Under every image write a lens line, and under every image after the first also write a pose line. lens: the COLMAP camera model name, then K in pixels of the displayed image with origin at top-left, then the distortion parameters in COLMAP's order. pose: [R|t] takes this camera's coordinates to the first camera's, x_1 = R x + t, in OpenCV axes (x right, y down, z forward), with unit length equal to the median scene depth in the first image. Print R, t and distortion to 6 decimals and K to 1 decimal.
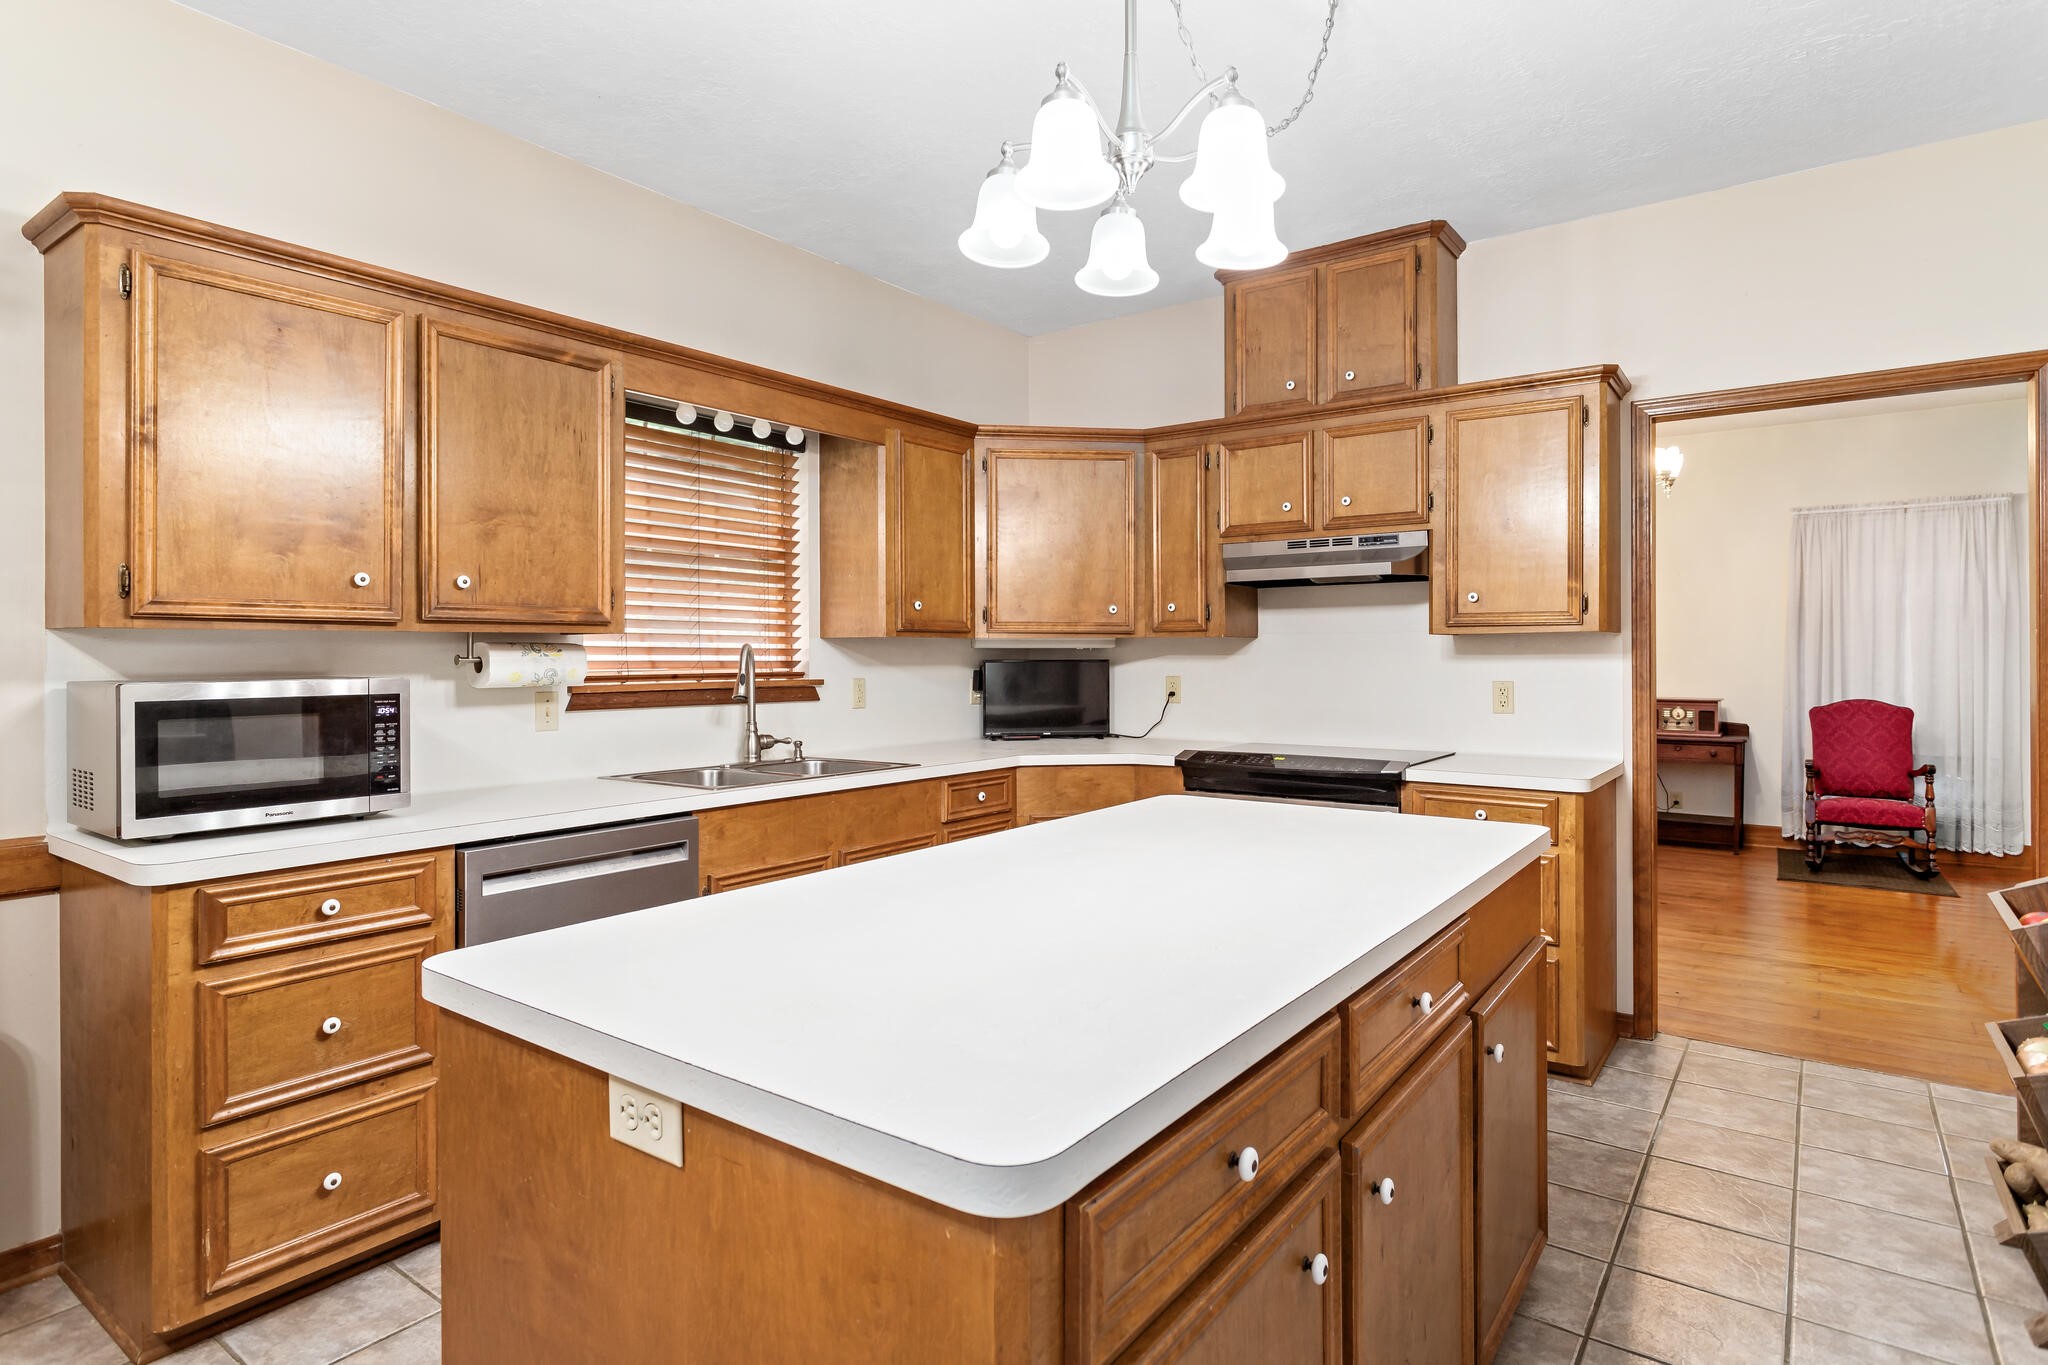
lens RADIAL K [[1089.3, 0, 1021.7], [0, 1089.3, 656.0], [0, 0, 1]] dist [0.001089, 0.000912]
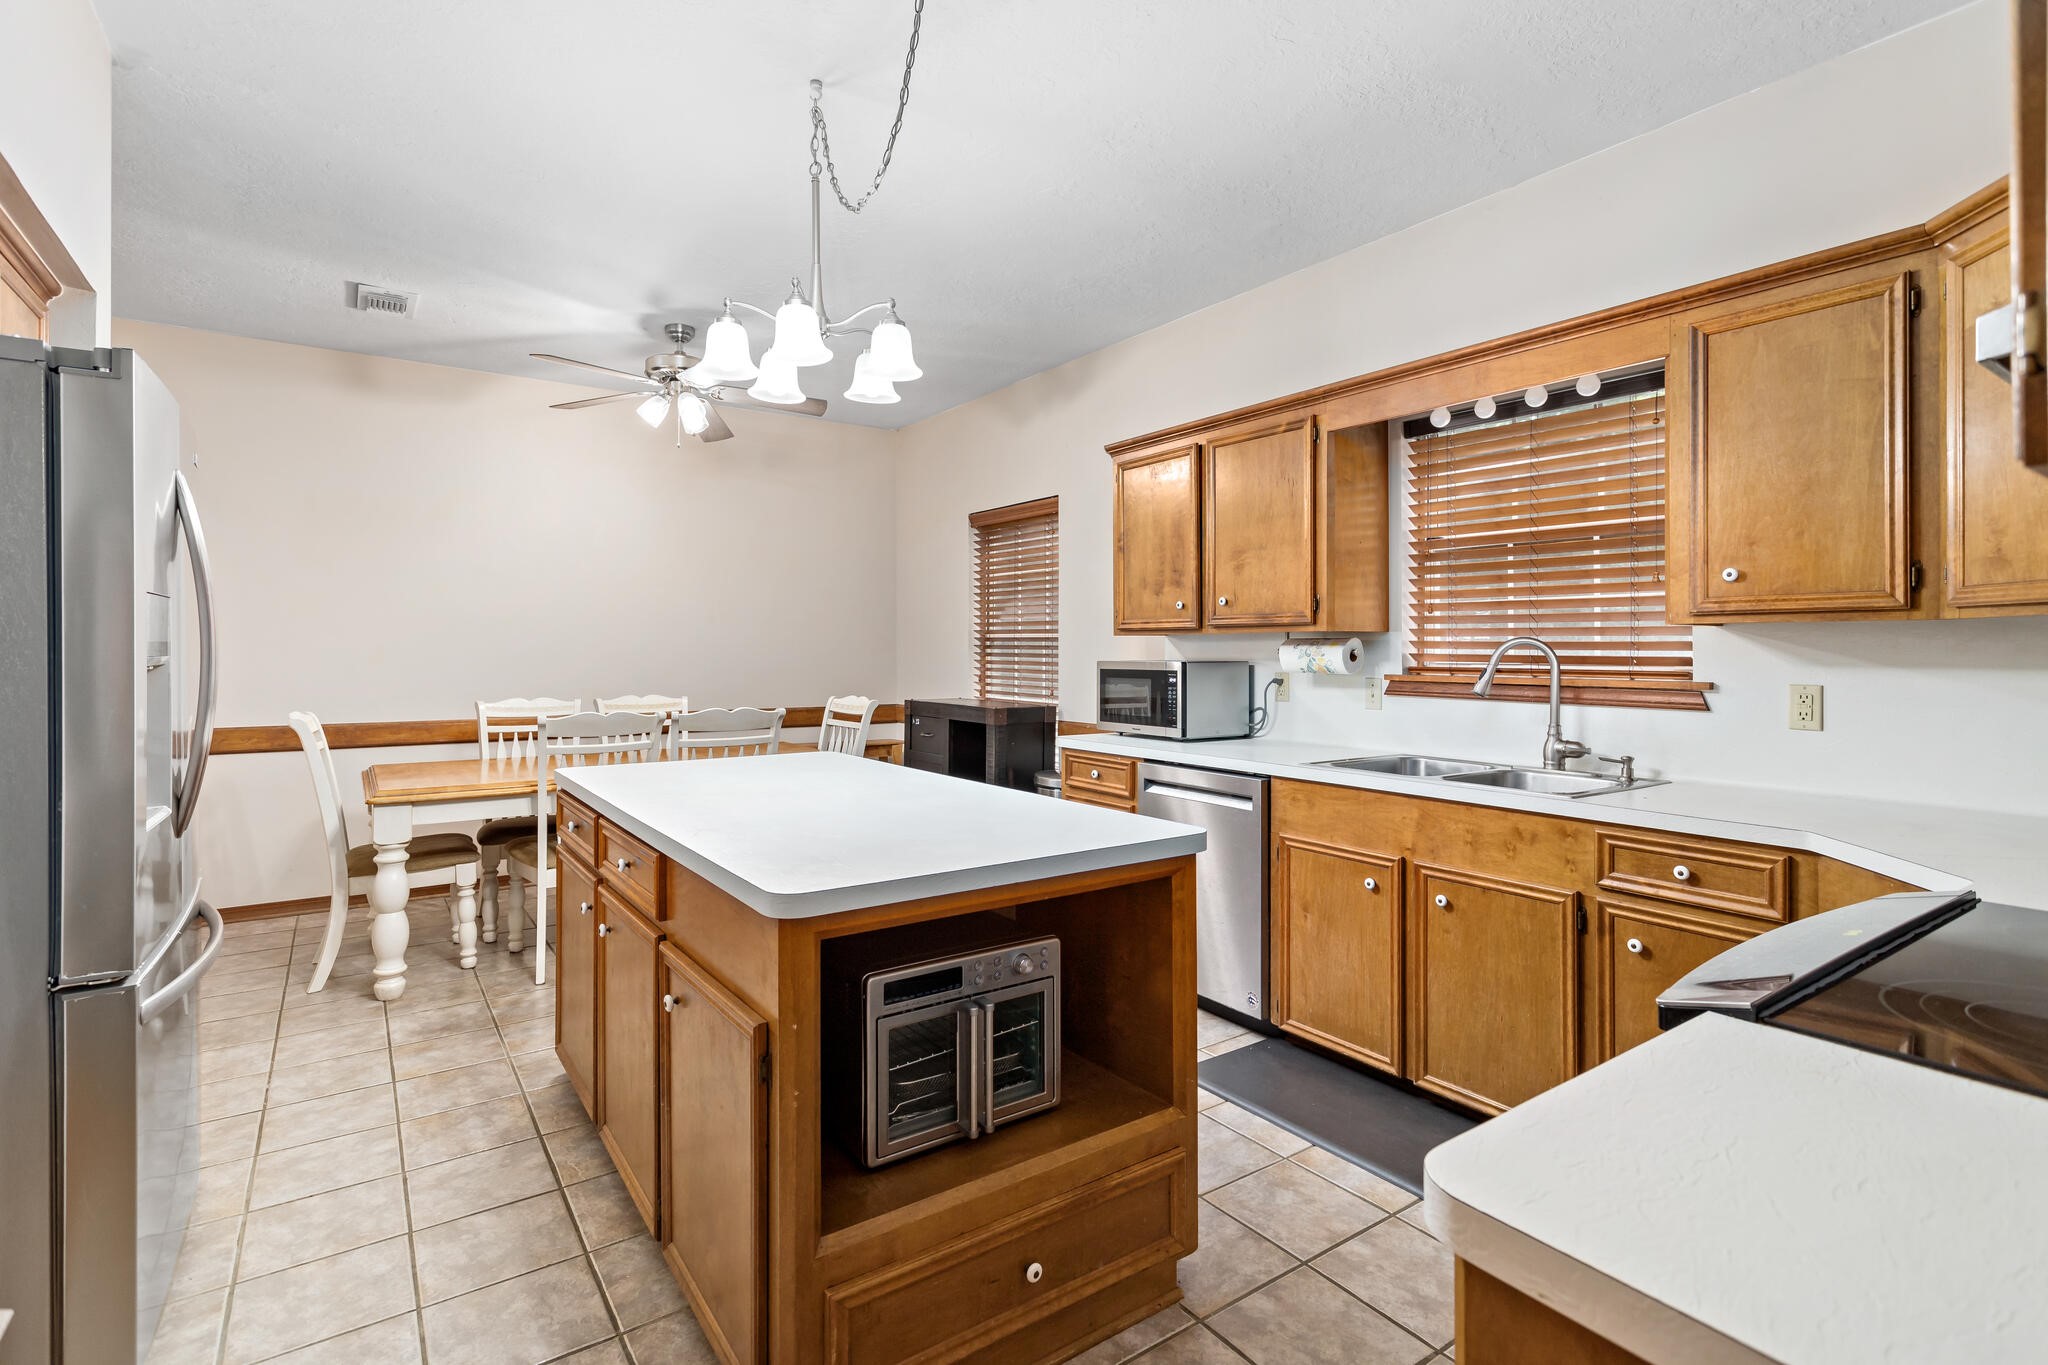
lens RADIAL K [[966.6, 0, 1018.4], [0, 966.6, 645.1], [0, 0, 1]] dist [0.001149, 0.000148]
pose [[-0.314403, -0.002699, -0.949286, 0.640814], [-0.003431, 0.999993, -0.001706, -0.001264], [0.949283, 0.002720, -0.314410, 0.836588]]
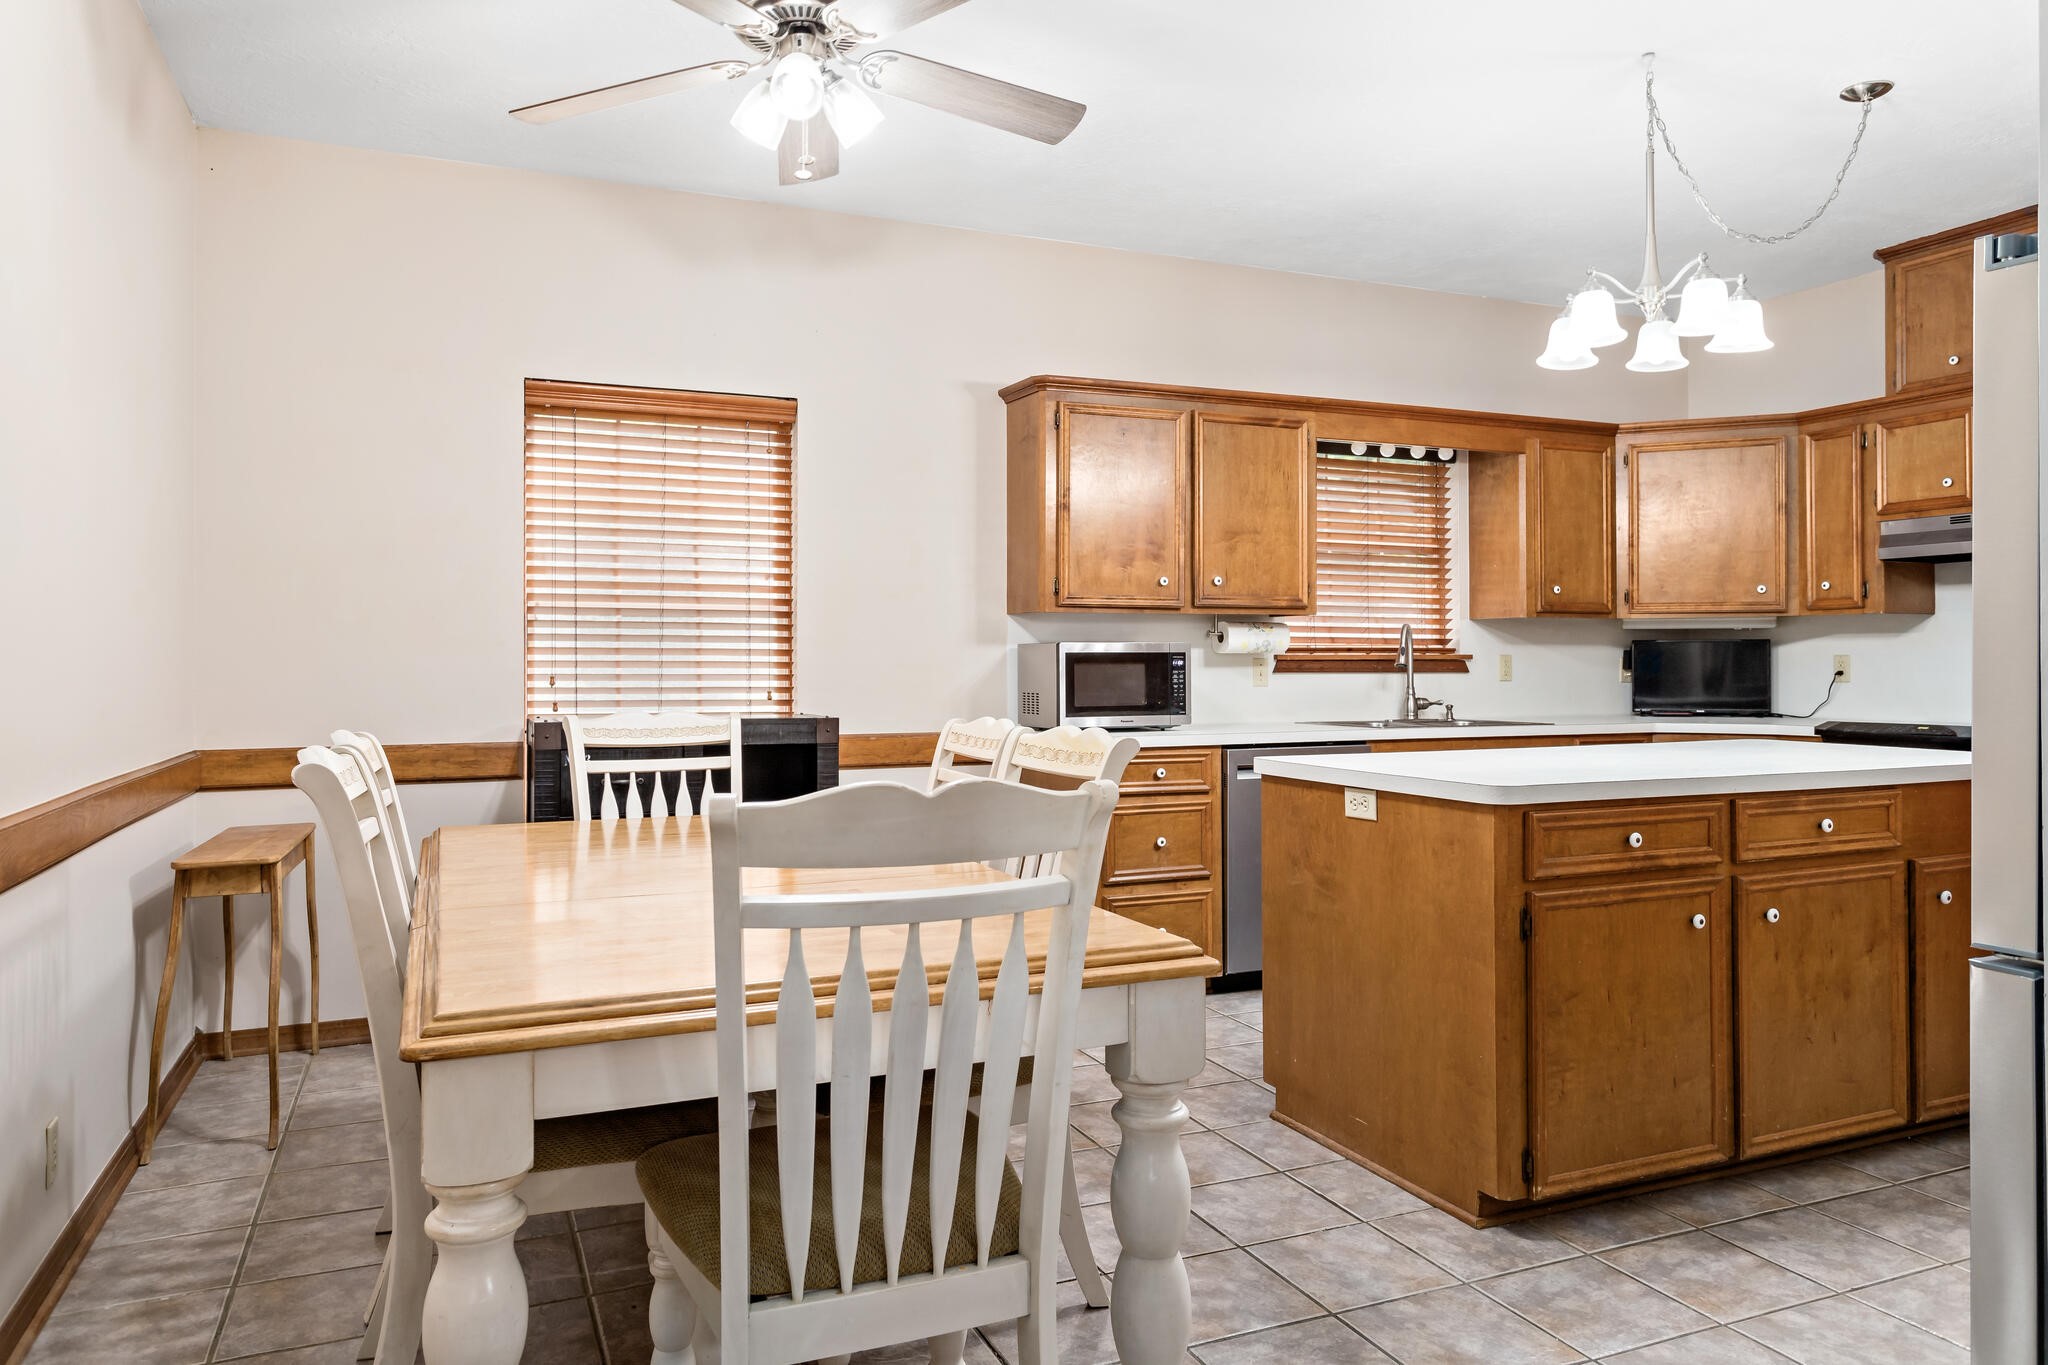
lens RADIAL K [[1357.8, 0, 1025.0], [0, 1357.8, 649.7], [0, 0, 1]] dist [0.005144, 0.002683]
pose [[0.866146, -0.003266, -0.499780, 0.144848], [-0.001384, 0.999959, -0.008933, 0.032500], [0.499789, 0.008429, 0.866106, -0.557518]]
